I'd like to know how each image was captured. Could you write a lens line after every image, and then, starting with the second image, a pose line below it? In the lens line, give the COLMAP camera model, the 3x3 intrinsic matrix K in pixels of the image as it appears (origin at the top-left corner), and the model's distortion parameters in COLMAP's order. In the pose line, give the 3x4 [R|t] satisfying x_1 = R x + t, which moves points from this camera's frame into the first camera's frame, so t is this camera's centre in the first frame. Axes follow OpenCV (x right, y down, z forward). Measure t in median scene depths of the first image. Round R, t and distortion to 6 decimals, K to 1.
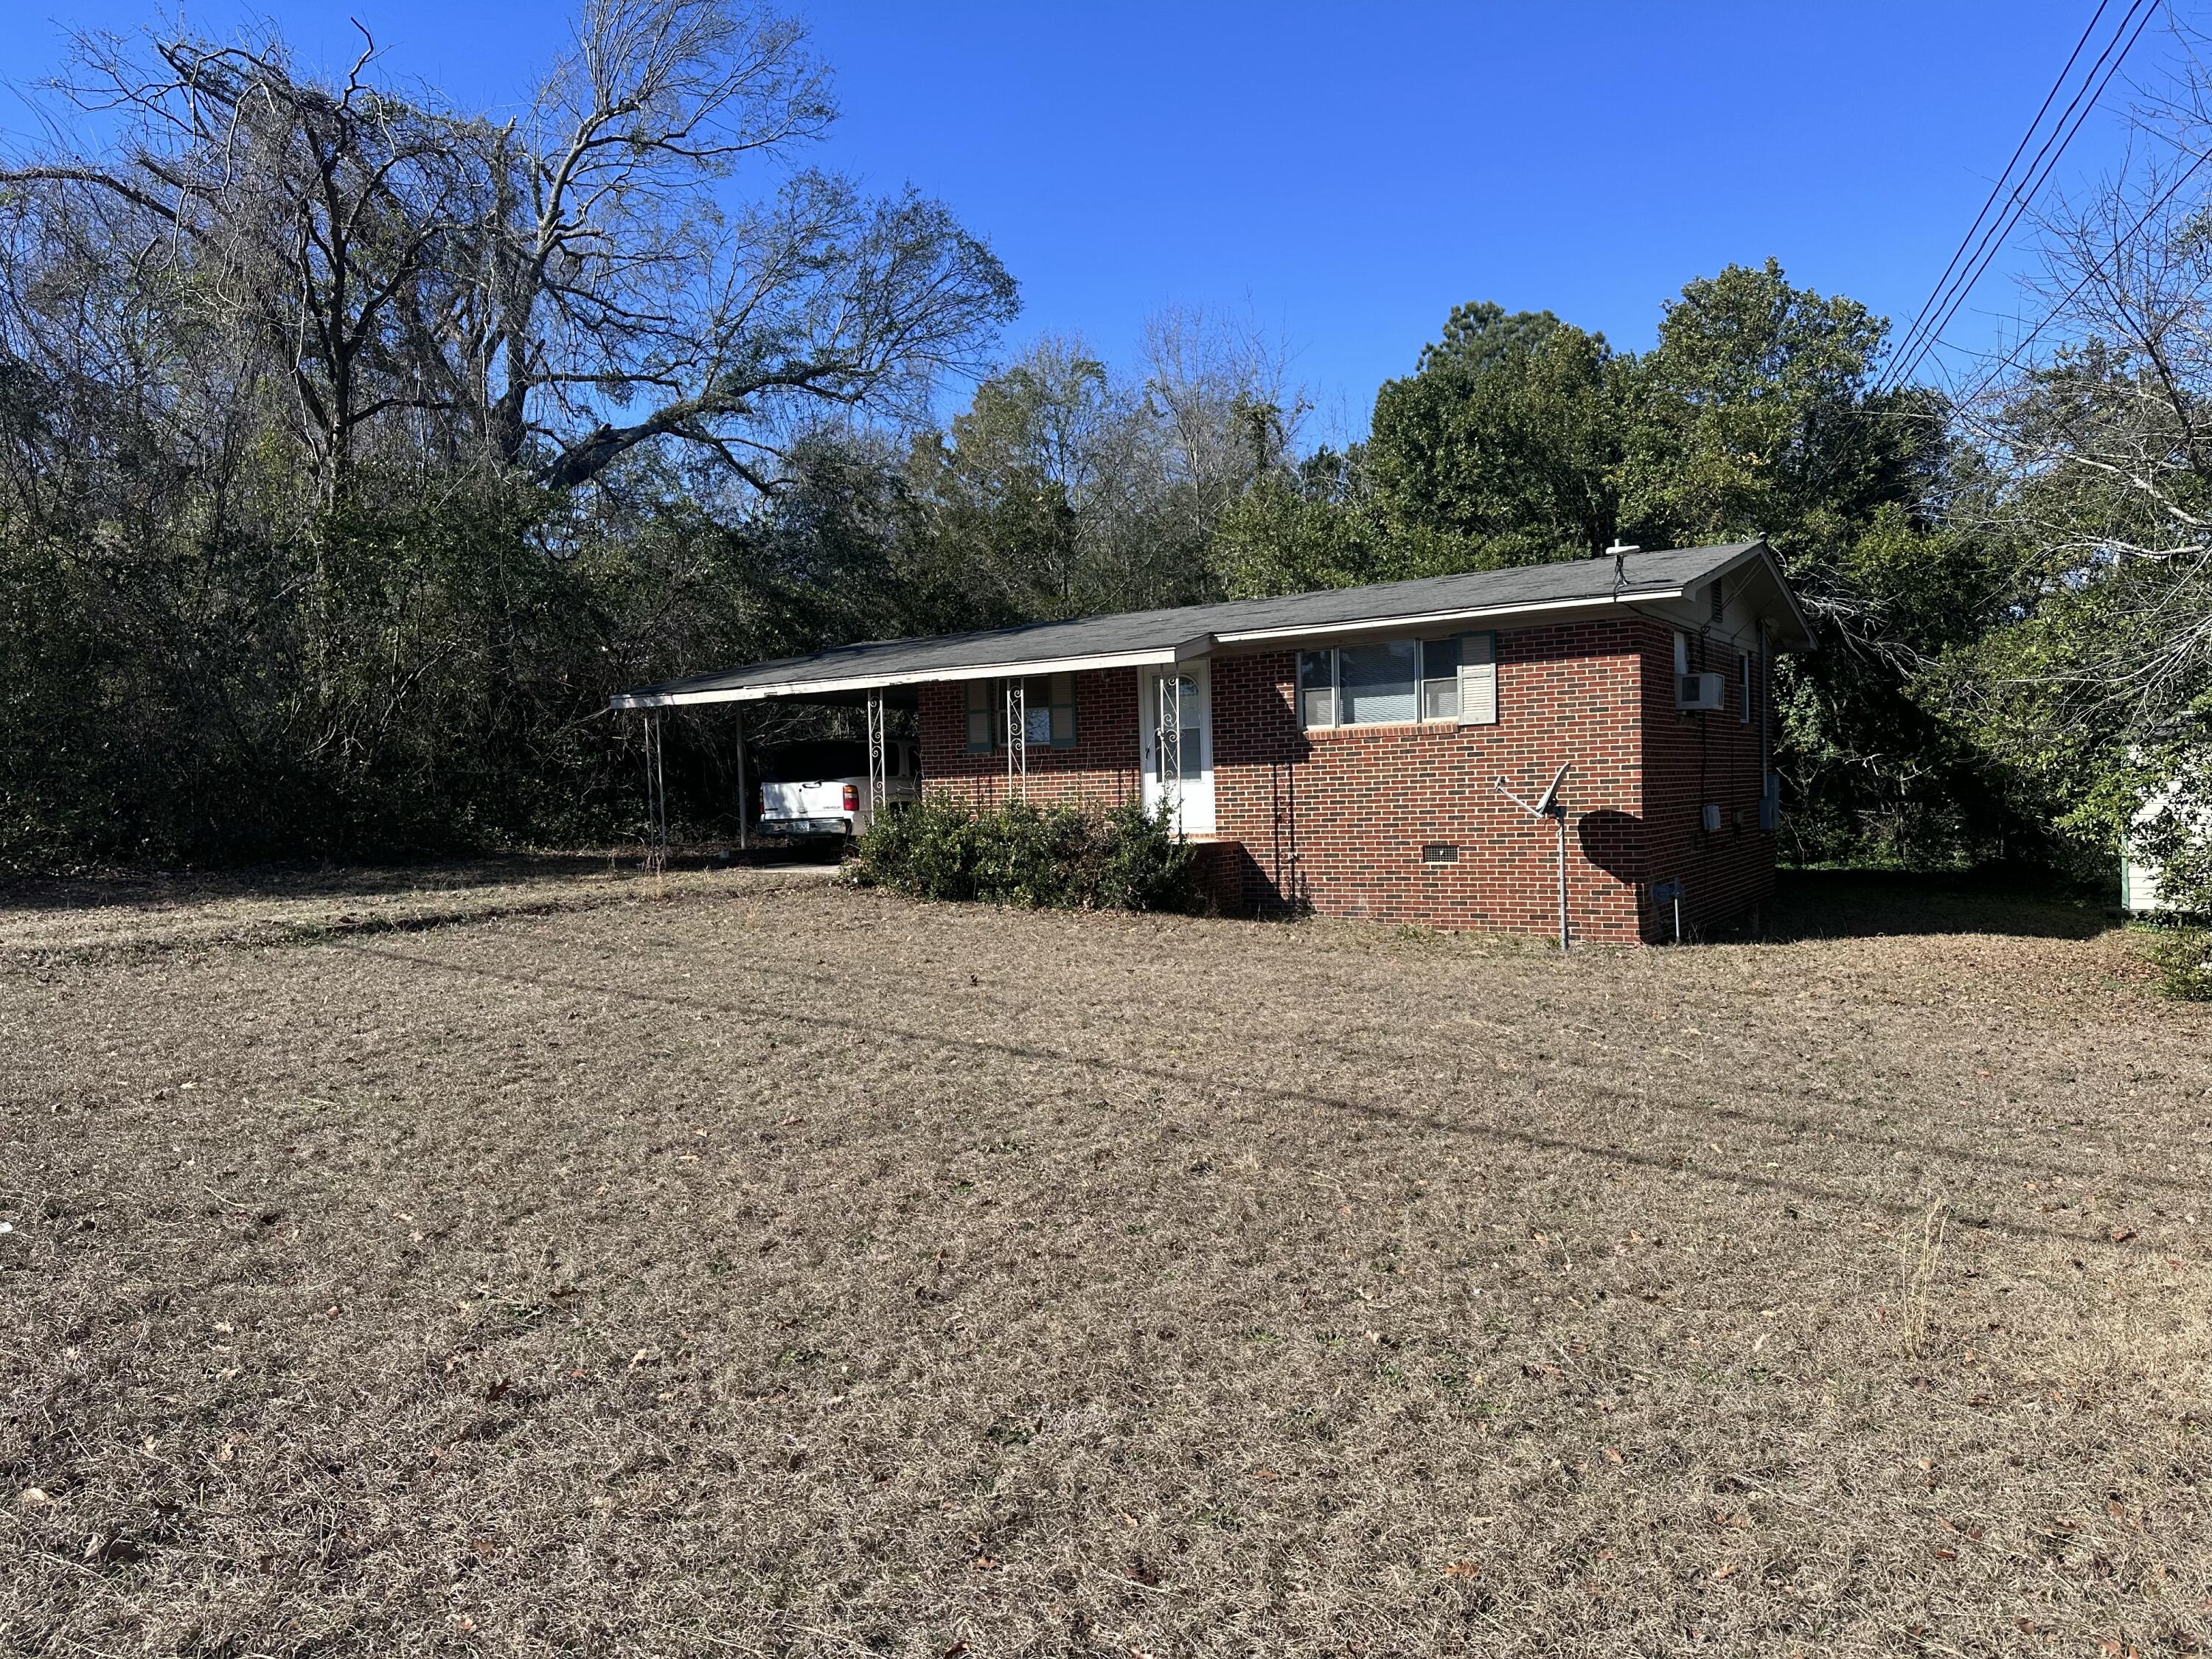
lens RADIAL K [[1517.8, 0, 1102.1], [0, 1517.8, 833.8], [0, 0, 1]] dist [0.173390, -0.334167]
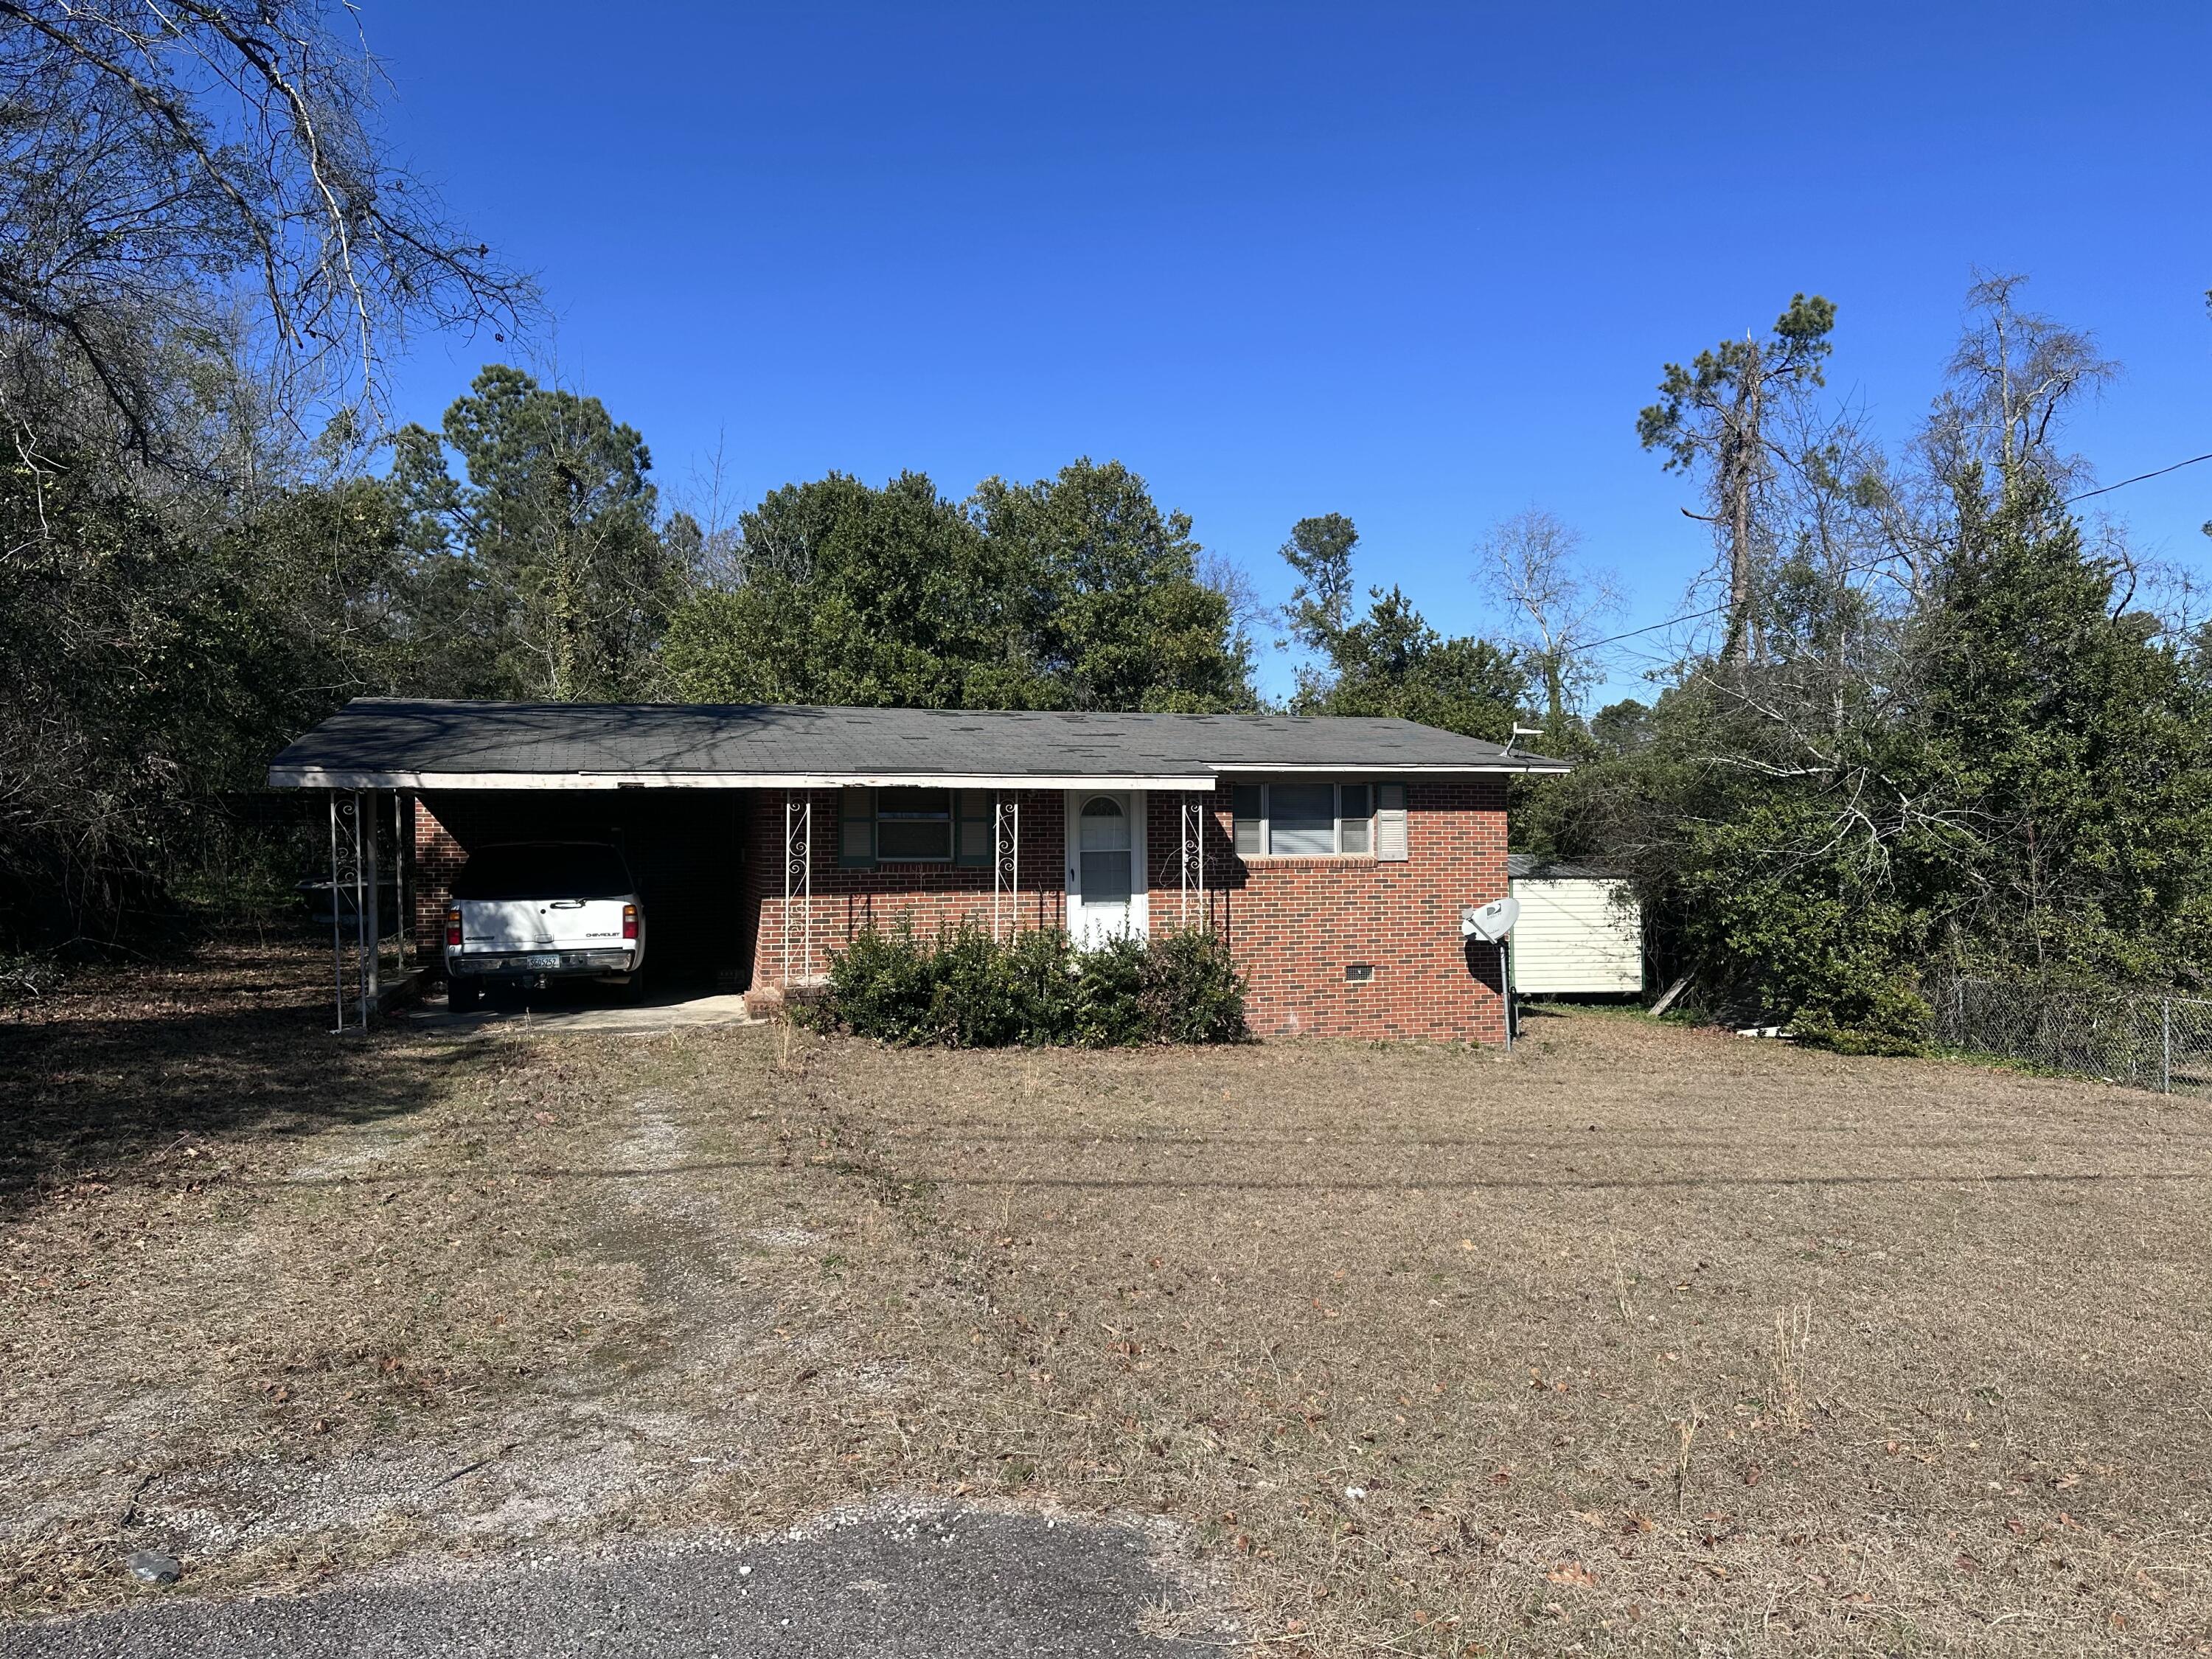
lens RADIAL K [[1543.6, 0, 1132.4], [0, 1543.6, 786.8], [0, 0, 1]] dist [0.116397, -0.171941]
pose [[0.628312, 0.058392, 0.775767, -0.719972], [0.007484, 0.996679, -0.081082, -0.030049], [-0.777926, 0.056751, 0.625788, 0.372563]]
